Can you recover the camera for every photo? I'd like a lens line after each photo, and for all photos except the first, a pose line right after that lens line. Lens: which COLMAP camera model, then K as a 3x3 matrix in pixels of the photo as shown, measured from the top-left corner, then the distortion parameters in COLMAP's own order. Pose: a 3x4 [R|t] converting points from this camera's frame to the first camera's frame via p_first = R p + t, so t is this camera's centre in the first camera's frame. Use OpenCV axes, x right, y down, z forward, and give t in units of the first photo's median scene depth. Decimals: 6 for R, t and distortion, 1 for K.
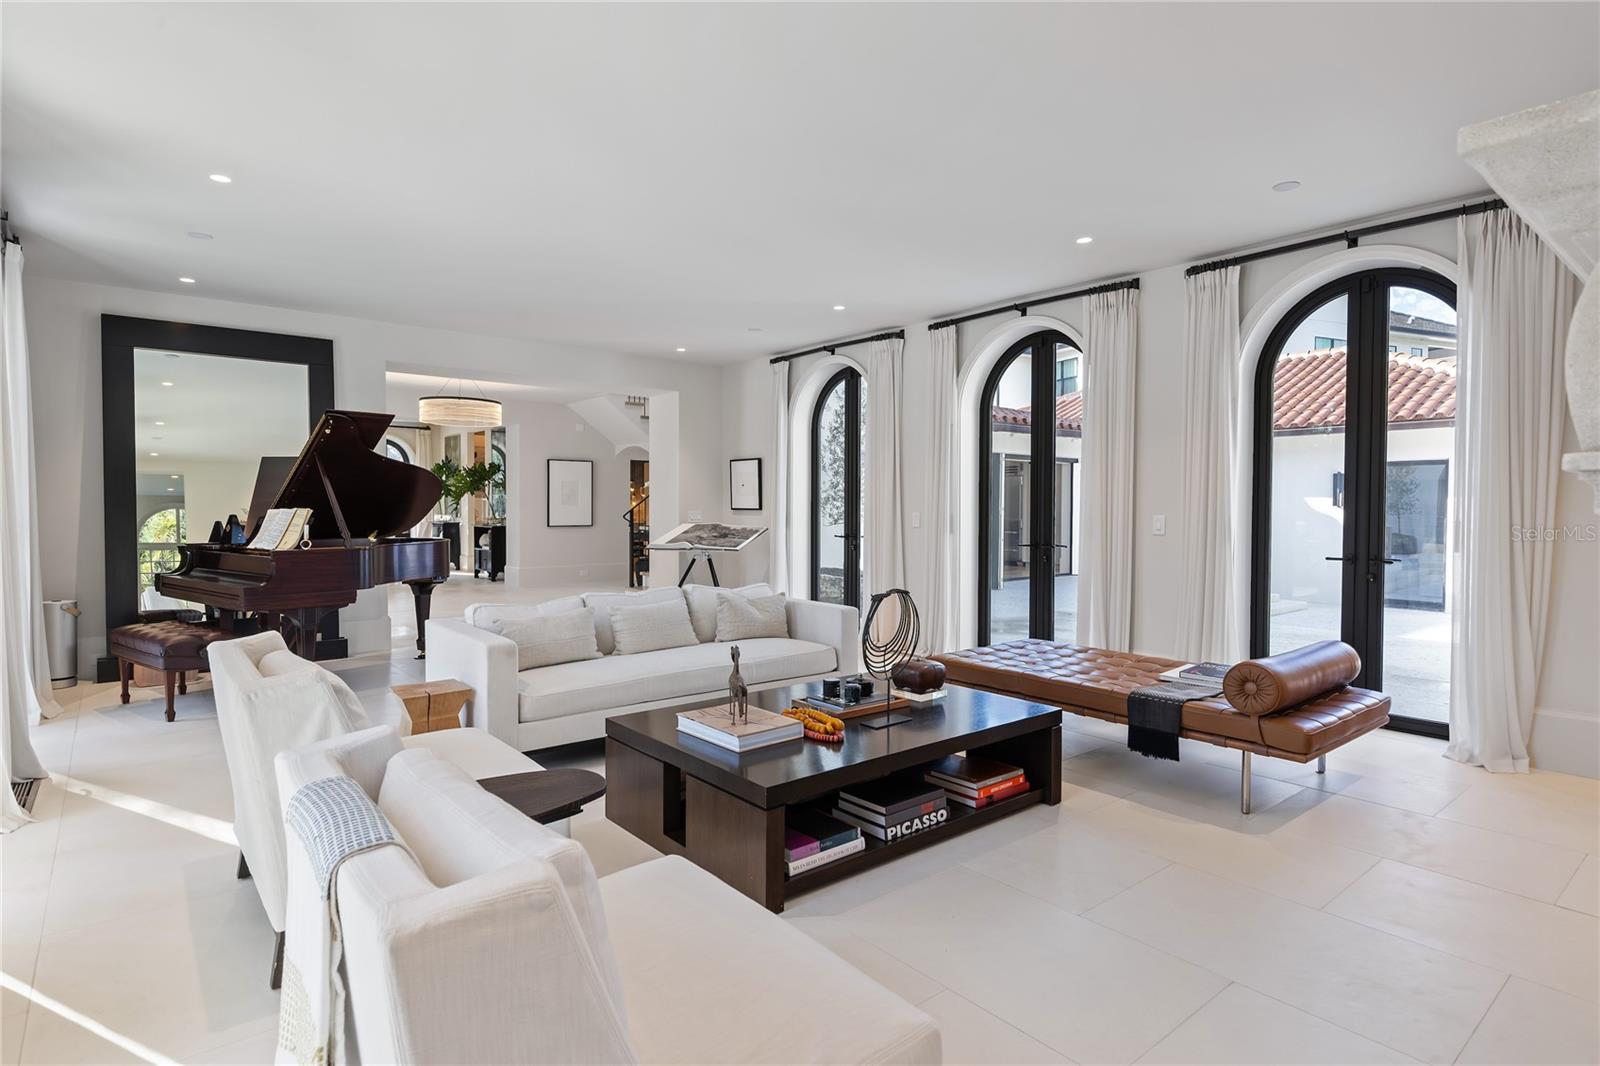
lens RADIAL K [[828.7, 0, 802.7], [0, 828.7, 524.6], [0, 0, 1]] dist [-0.000982, 0.000095]
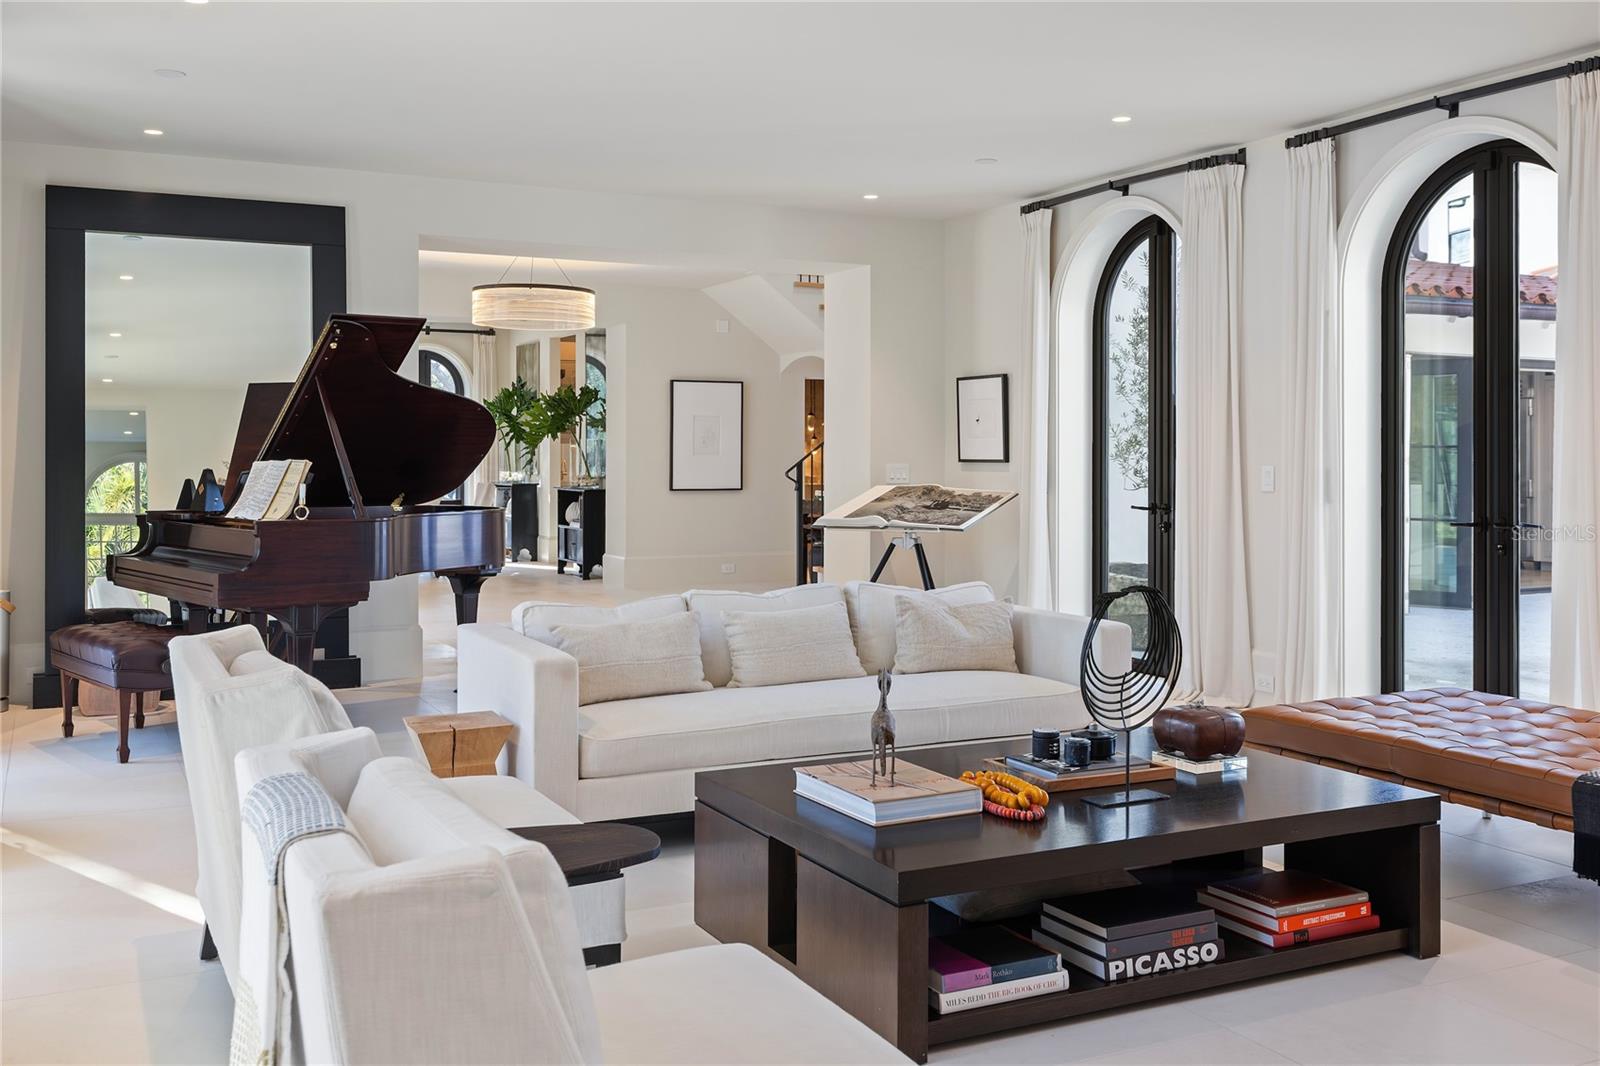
lens RADIAL K [[1482.3, 0, 799.9], [0, 1482.3, 454.6], [0, 0, 1]] dist [0.007540, 0.000000]
pose [[0.974418, -0.002172, -0.224734, 0.070351], [-0.003256, 0.999712, -0.023781, 0.003710], [0.224721, 0.023904, 0.974130, -0.092845]]
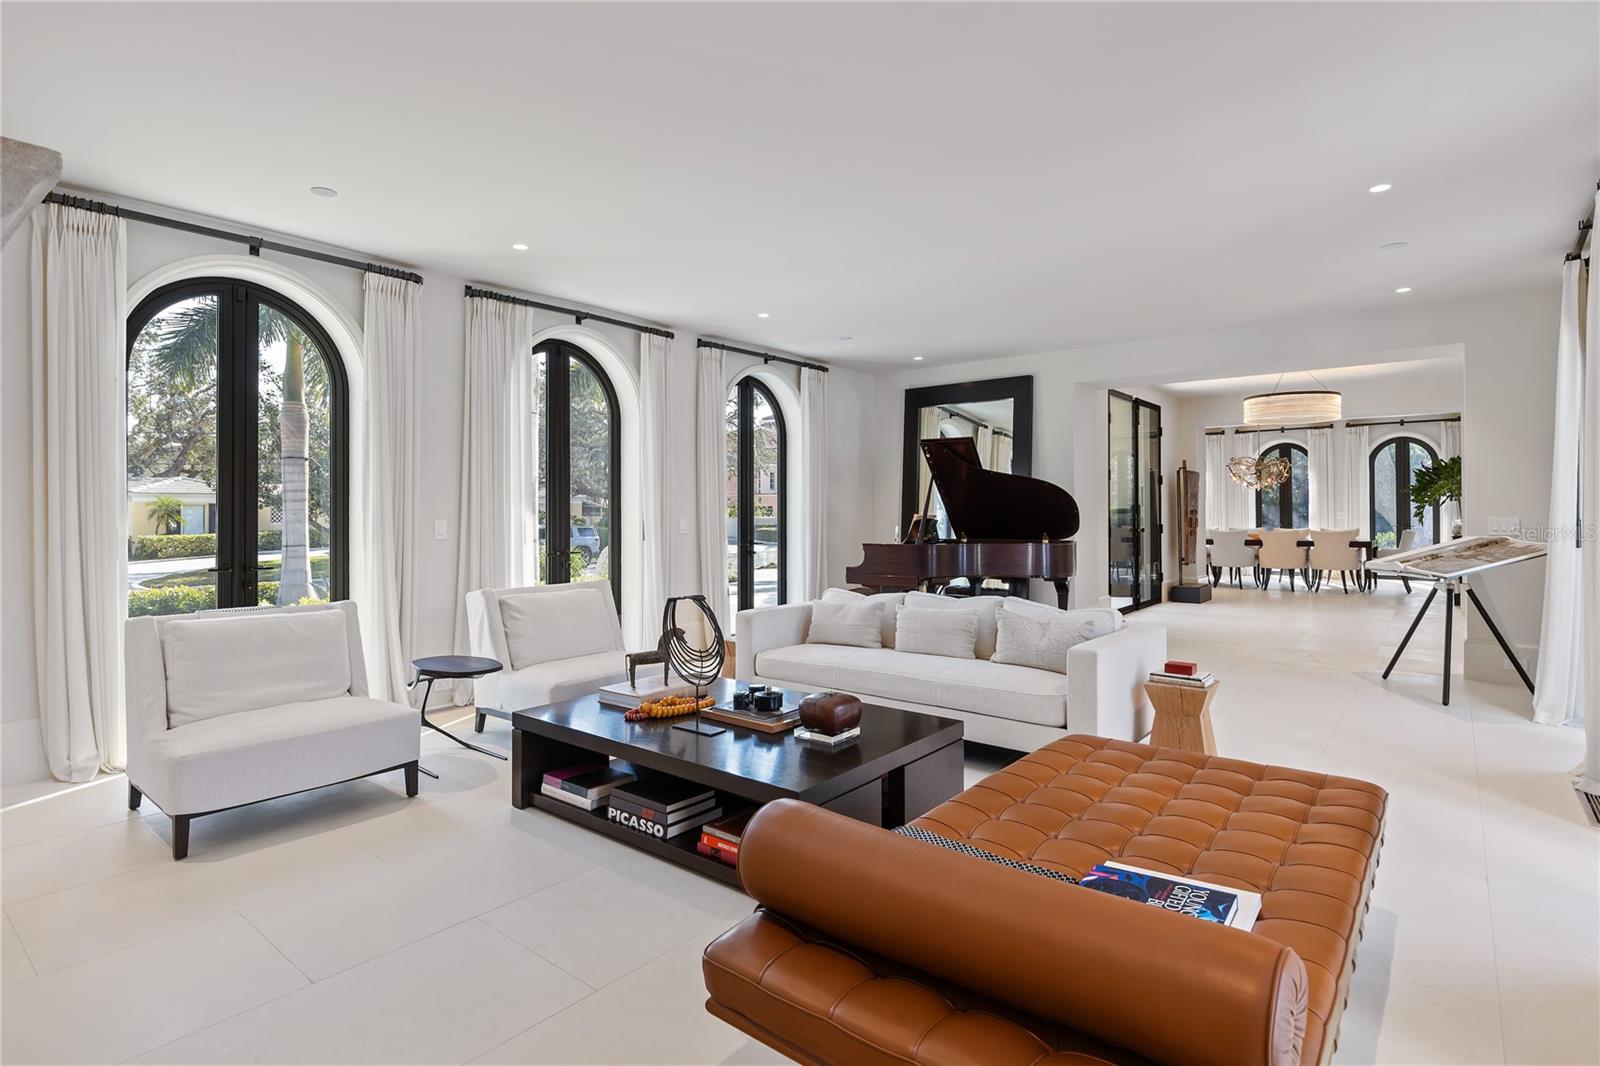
lens RADIAL K [[803.0, 0, 801.6], [0, 803.0, 505.4], [0, 0, 1]] dist [-0.005517, -0.000158]
pose [[0.200035, -0.010838, -0.979729, 0.658191], [-0.018669, 0.999715, -0.014871, -0.010714], [0.979611, 0.021265, 0.199776, 0.567314]]
